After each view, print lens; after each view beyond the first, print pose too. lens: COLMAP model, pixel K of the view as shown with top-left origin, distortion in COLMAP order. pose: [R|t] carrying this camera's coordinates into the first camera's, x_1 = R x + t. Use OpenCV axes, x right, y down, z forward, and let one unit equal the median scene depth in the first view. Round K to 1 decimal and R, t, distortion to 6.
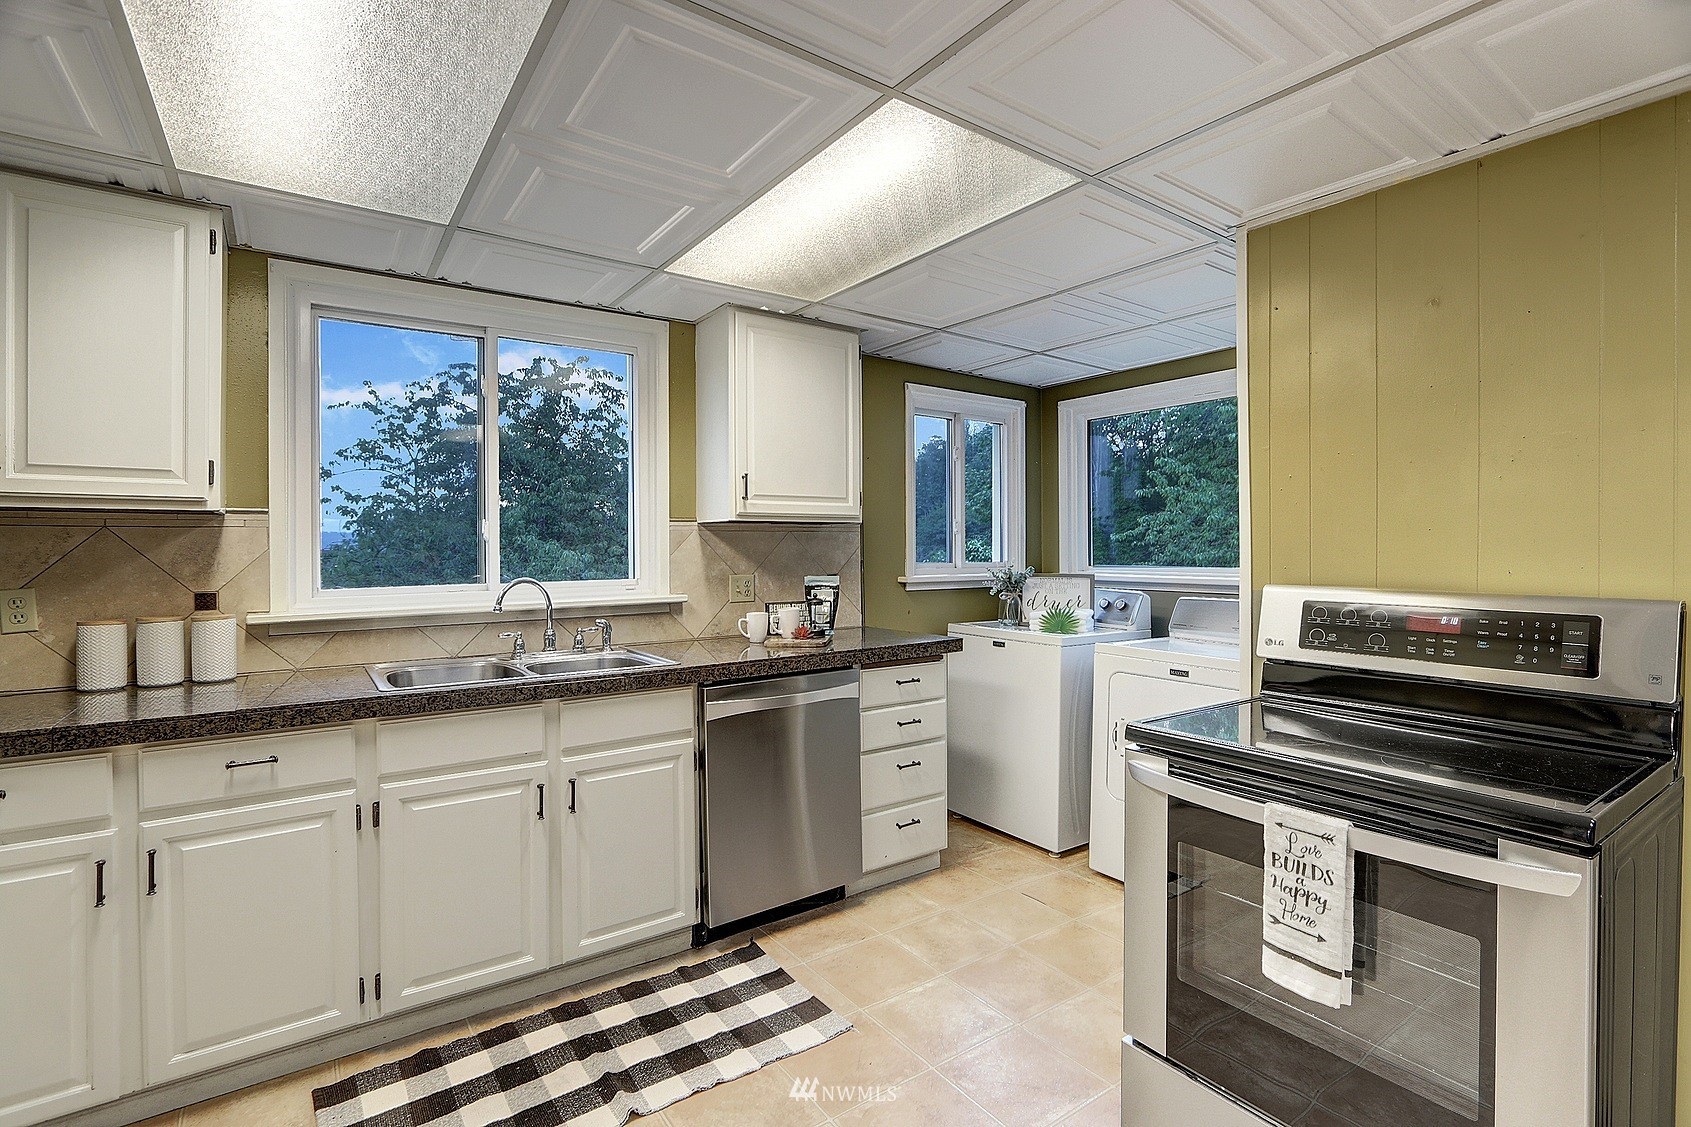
lens RADIAL K [[805.7, 0, 844.8], [0, 805.7, 552.5], [0, 0, 1]] dist [-0.020430, 0.003036]
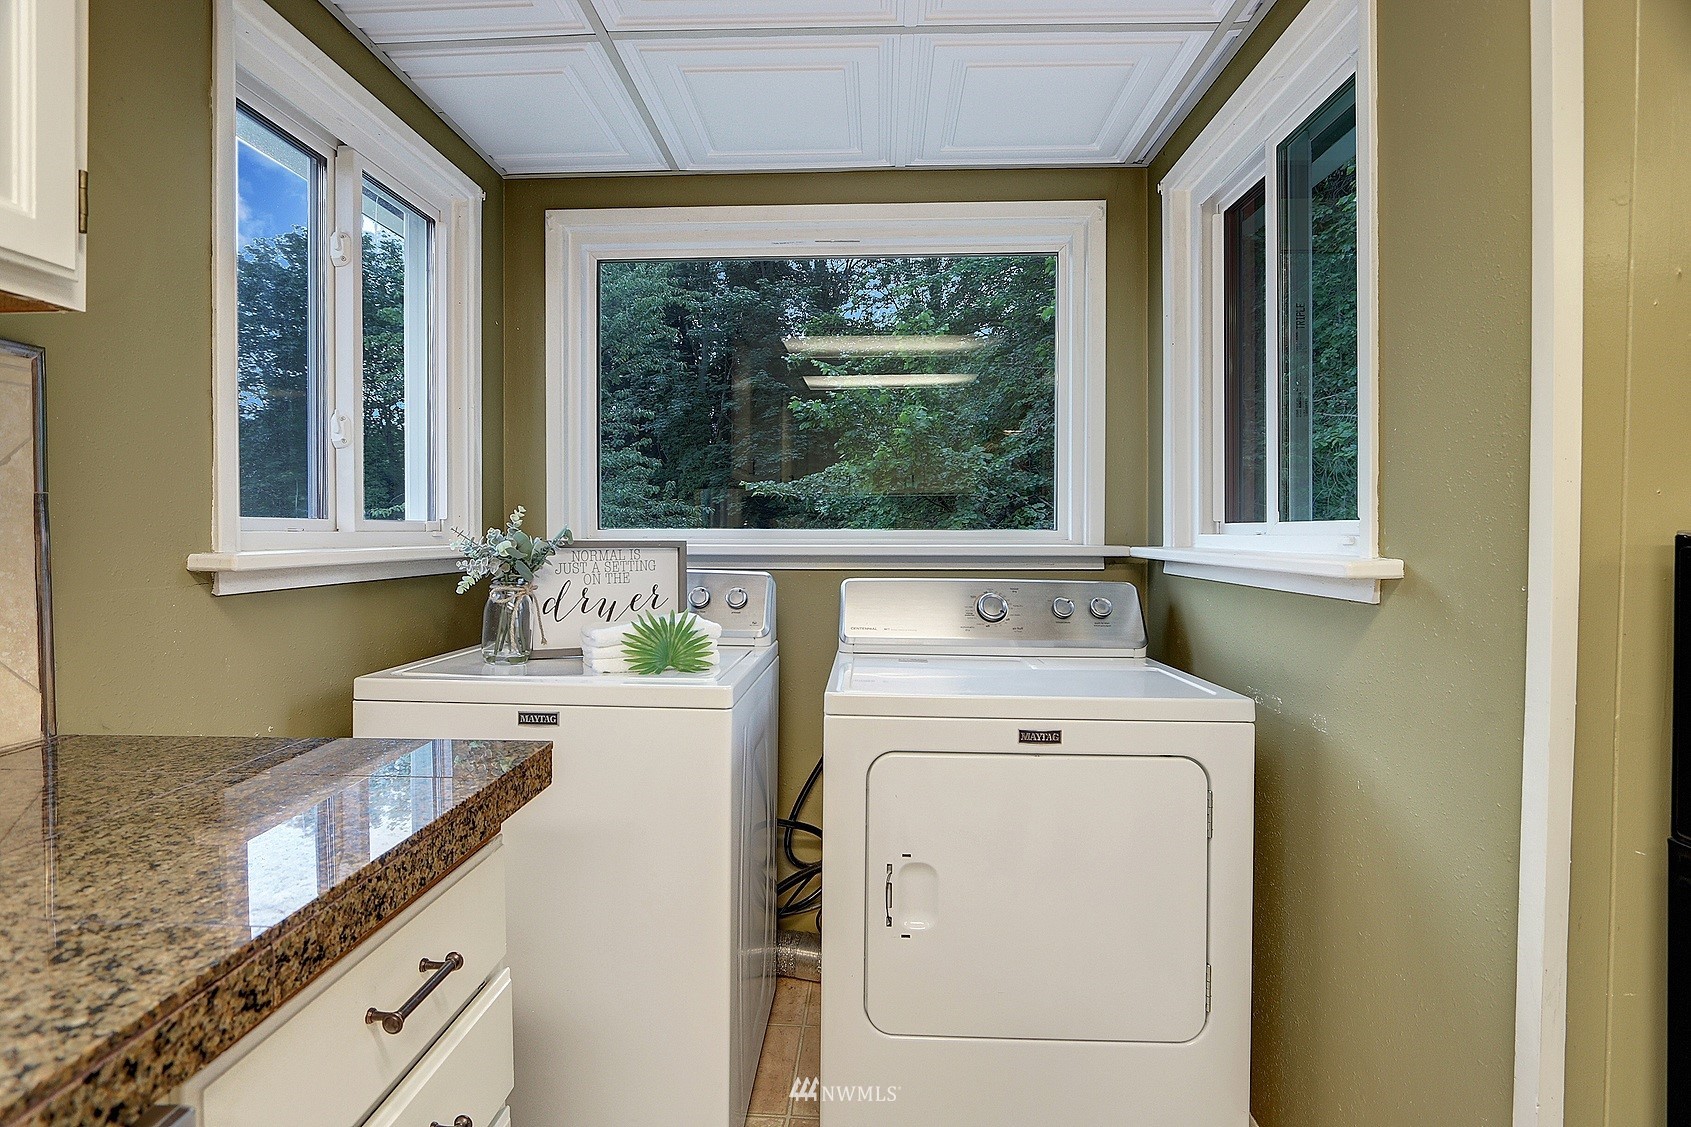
lens RADIAL K [[805.7, 0, 833.2], [0, 805.7, 537.5], [0, 0, 1]] dist [-0.020430, 0.003036]
pose [[0.631717, -0.002804, 0.775194, -0.016194], [0.005832, 0.999982, -0.001136, 0.025549], [-0.775177, 0.005239, 0.631723, 0.600405]]
